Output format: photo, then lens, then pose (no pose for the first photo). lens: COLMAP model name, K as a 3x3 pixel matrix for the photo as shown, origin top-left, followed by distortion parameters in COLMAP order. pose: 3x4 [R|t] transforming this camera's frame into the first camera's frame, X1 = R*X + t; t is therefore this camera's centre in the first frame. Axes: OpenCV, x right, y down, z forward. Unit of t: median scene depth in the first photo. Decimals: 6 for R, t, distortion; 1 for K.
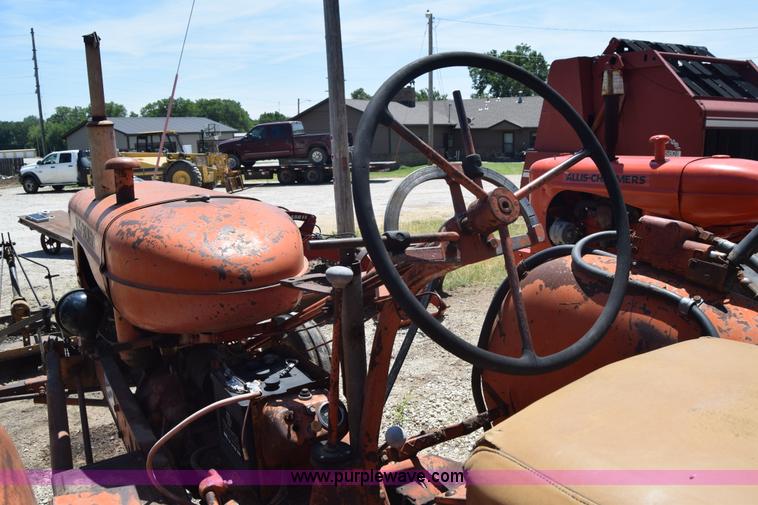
lens RADIAL K [[605.1, 0, 379.0], [0, 605.1, 252.5], [0, 0, 1]] dist [-0.105856, 0.058419]
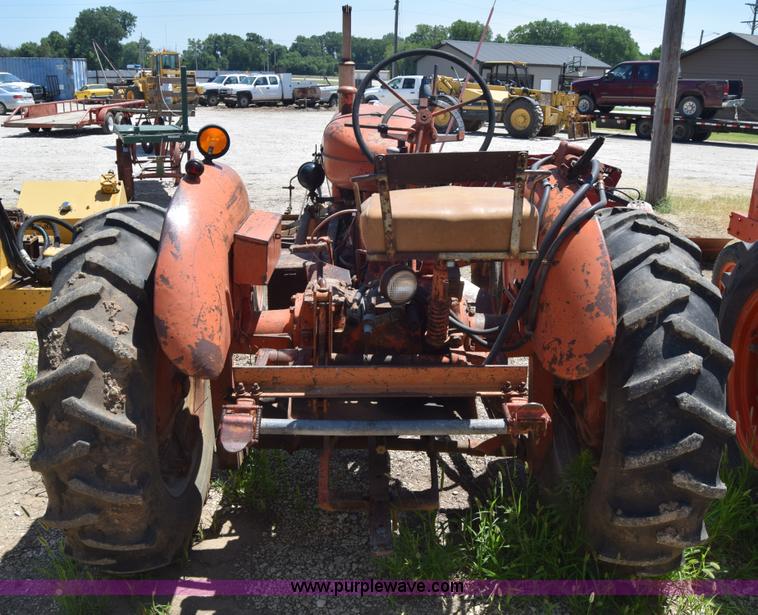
lens RADIAL K [[729.7, 0, 379.0], [0, 729.7, 307.5], [0, 0, 1]] dist [-0.093849, 0.042341]
pose [[0.857292, 0.207869, -0.471000, 0.051351], [-0.146982, 0.975609, 0.163042, 0.007063], [0.493403, -0.070546, 0.866935, -0.053037]]
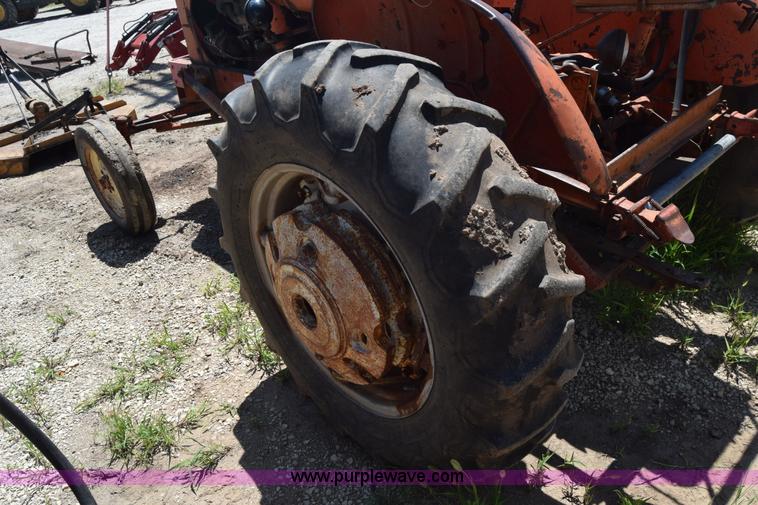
lens RADIAL K [[597.8, 0, 379.0], [0, 597.8, 252.5], [0, 0, 1]] dist [-0.102191, 0.051636]
pose [[0.980340, -0.161618, 0.113193, -0.032141], [0.116811, 0.937709, 0.327196, 0.015201], [-0.159023, -0.307542, 0.938152, -0.044773]]
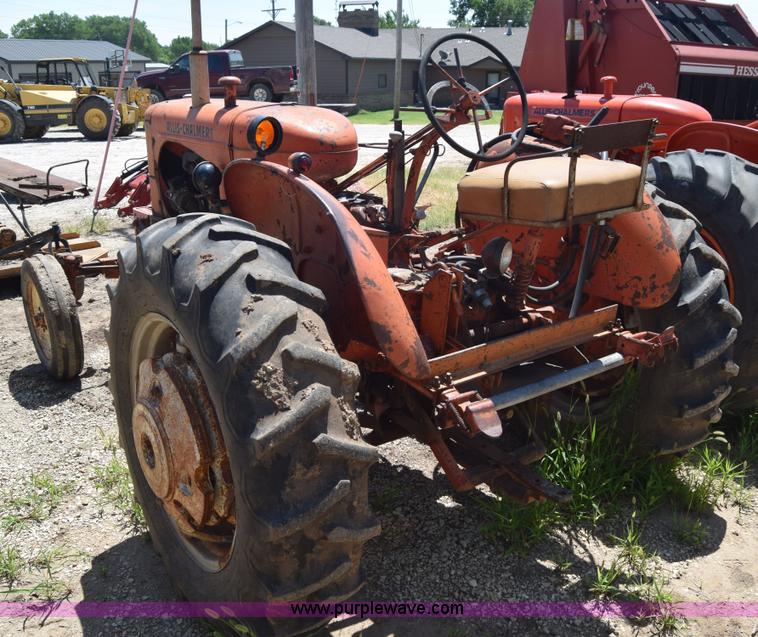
lens RADIAL K [[763.6, 0, 379.0], [0, 763.6, 318.5], [0, 0, 1]] dist [-0.094537, 0.037287]
pose [[0.997425, 0.010289, 0.070969, -0.013137], [-0.018935, 0.992319, 0.122247, 0.014970], [-0.069166, -0.123276, 0.989959, -0.071943]]
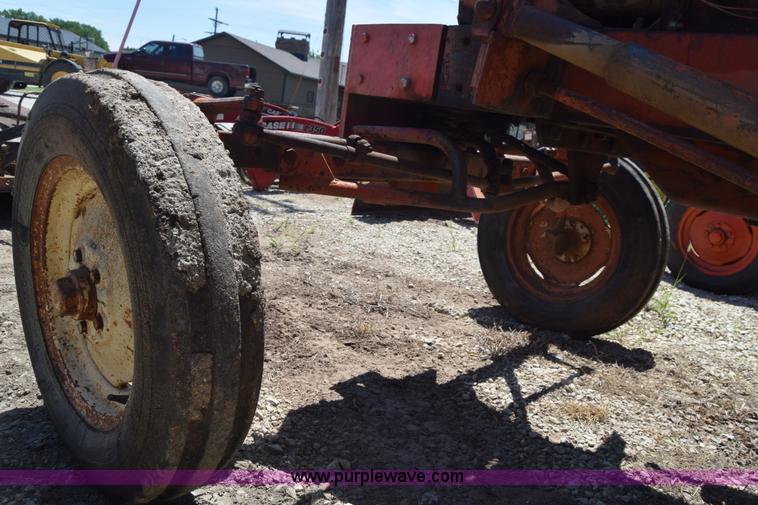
lens RADIAL K [[597.8, 0, 379.0], [0, 597.8, 252.5], [0, 0, 1]] dist [-0.102191, 0.051636]
pose [[0.960511, 0.119365, 0.251338, -0.068454], [-0.132271, 0.990594, 0.035033, 0.030891], [-0.244792, -0.066894, 0.967265, 0.059303]]
